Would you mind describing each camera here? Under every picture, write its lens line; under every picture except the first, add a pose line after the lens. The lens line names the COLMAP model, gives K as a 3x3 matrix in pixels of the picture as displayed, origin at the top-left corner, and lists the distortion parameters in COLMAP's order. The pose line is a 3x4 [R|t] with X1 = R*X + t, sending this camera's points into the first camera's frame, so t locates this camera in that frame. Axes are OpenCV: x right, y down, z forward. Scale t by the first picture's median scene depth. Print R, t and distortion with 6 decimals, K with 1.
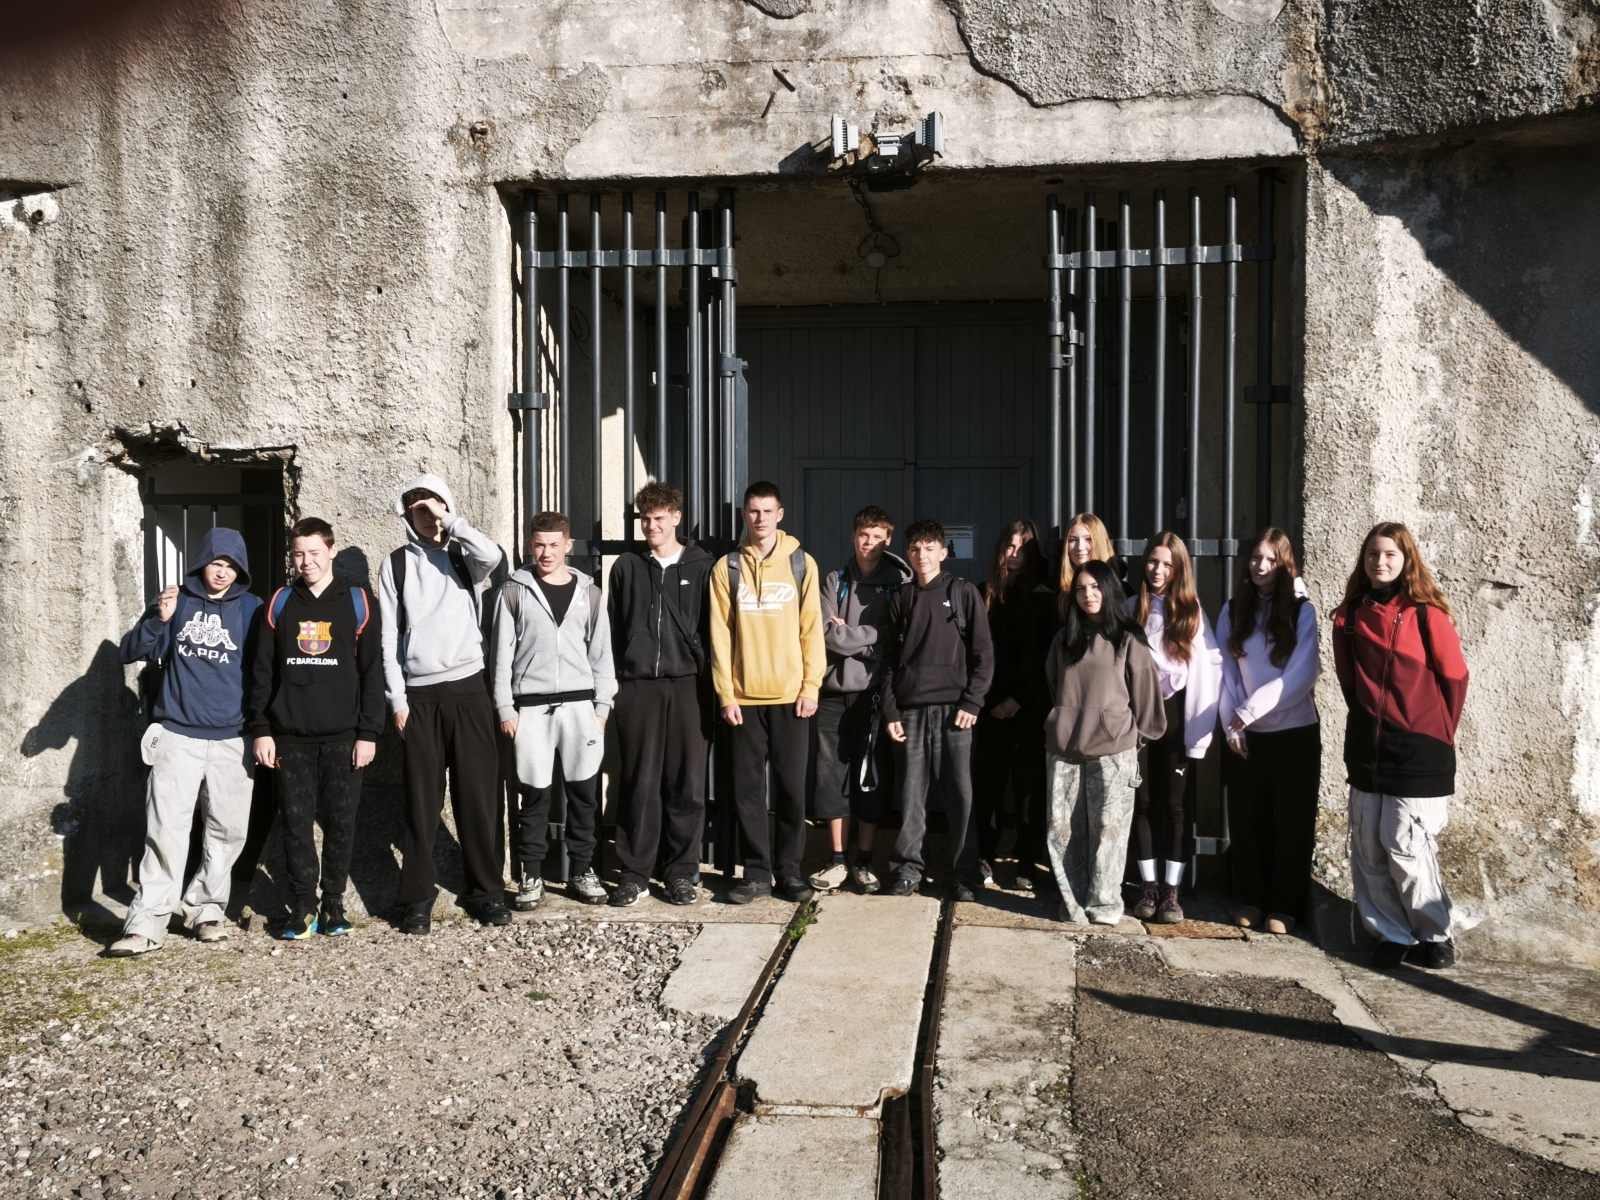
lens RADIAL K [[1640.2, 0, 788.6], [0, 1640.2, 607.7], [0, 0, 1]] dist [0.045289, 0.000000]
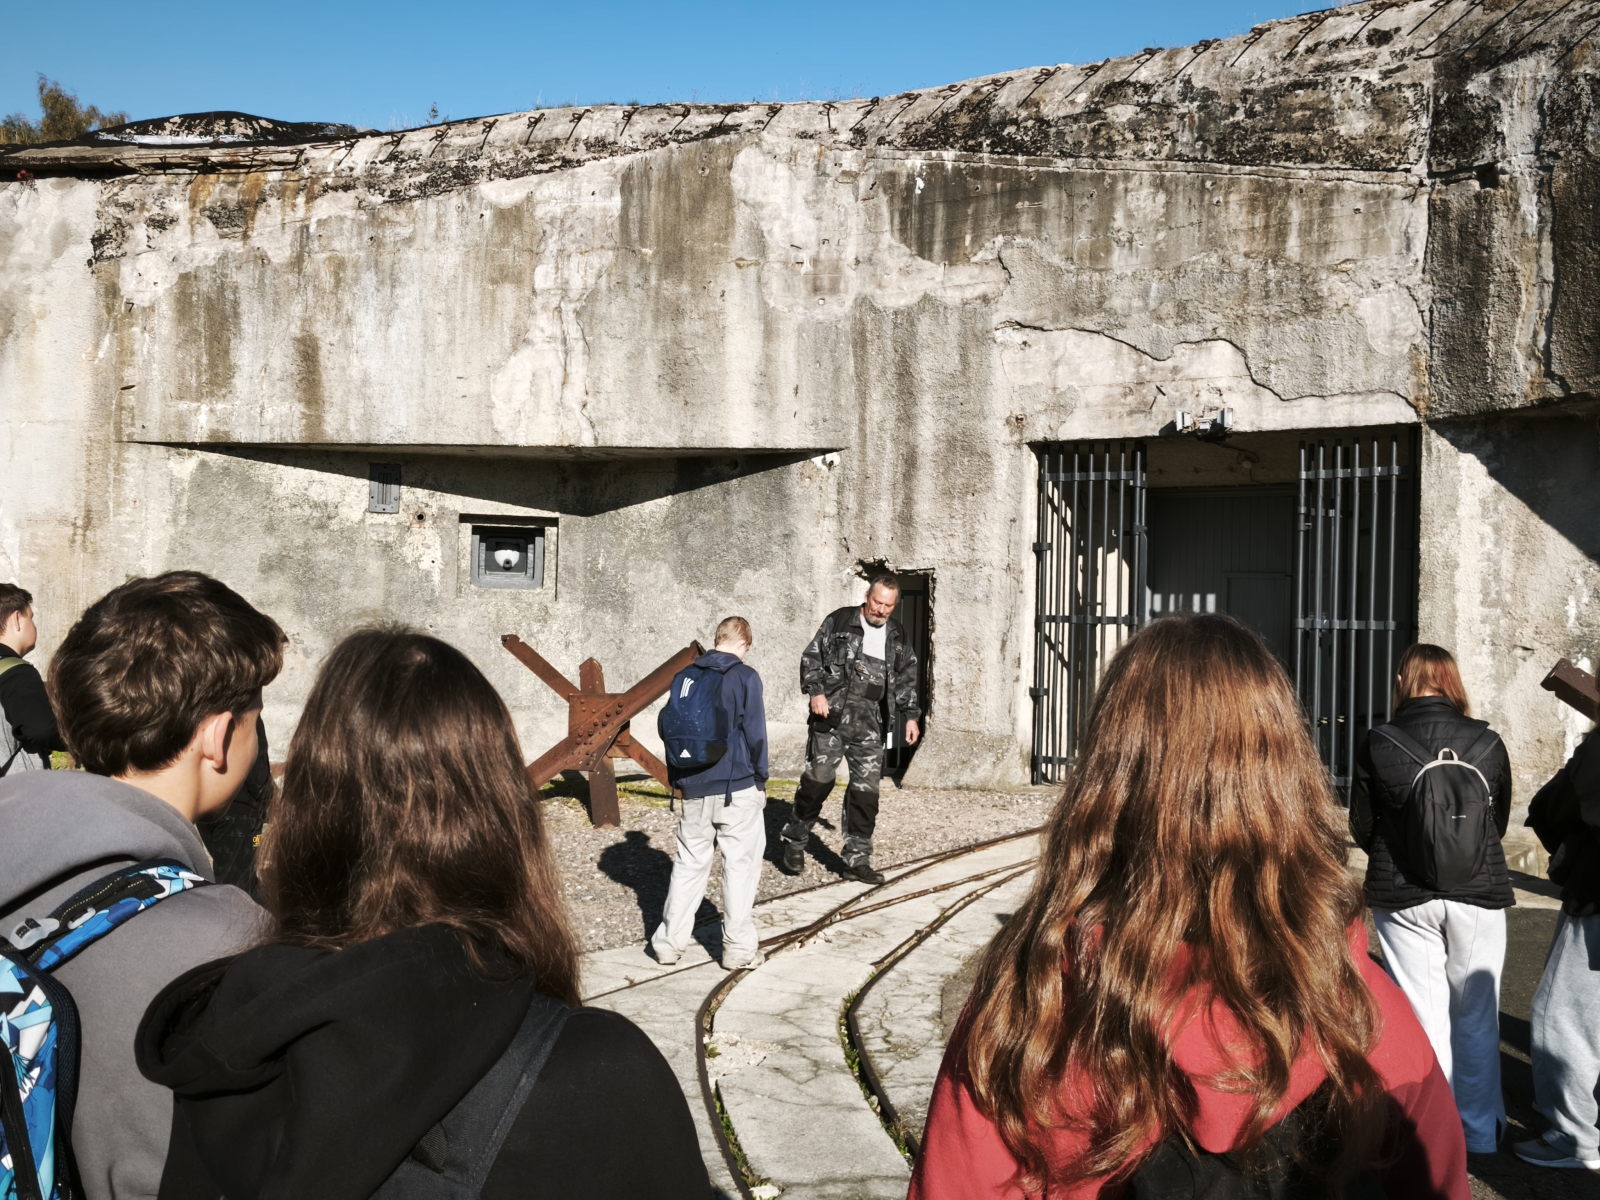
lens RADIAL K [[1640.2, 0, 791.8], [0, 1640.2, 586.9], [0, 0, 1]] dist [0.045289, 0.000000]
pose [[0.889020, 0.010864, -0.457739, 0.544214], [-0.039194, 0.997855, -0.052440, 0.047011], [0.456188, 0.064560, 0.887539, -1.029753]]
